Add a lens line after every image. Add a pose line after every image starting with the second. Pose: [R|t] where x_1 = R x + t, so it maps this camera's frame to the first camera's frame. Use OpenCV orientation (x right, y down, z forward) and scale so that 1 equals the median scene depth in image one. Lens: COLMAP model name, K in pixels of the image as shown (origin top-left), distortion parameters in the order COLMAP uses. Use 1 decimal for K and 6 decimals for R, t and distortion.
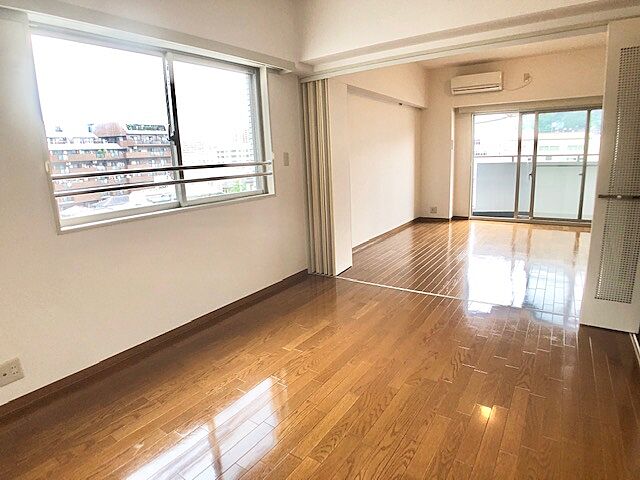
lens RADIAL K [[363.9, 0, 320.0], [0, 363.9, 240.0], [0, 0, 1]] dist [-0.082223, 0.000338]
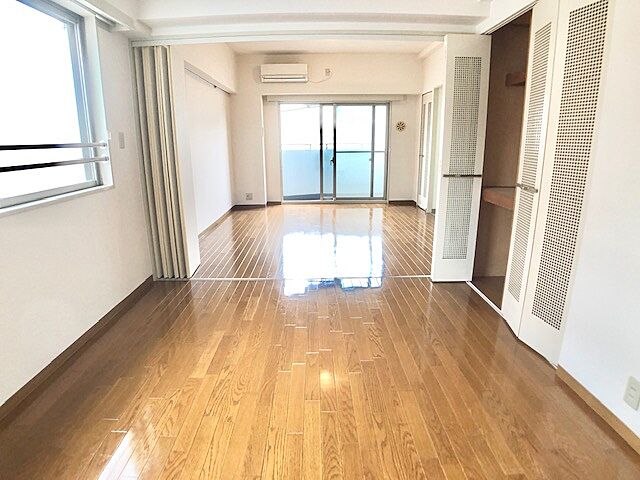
lens RADIAL K [[365.0, 0, 318.7], [0, 365.0, 225.4], [0, 0, 1]] dist [-0.061782, 0.000360]
pose [[0.819238, -0.095293, 0.565481, -0.130107], [0.100359, 0.994703, 0.022230, -0.009965], [-0.564604, 0.038539, 0.824462, 0.083023]]
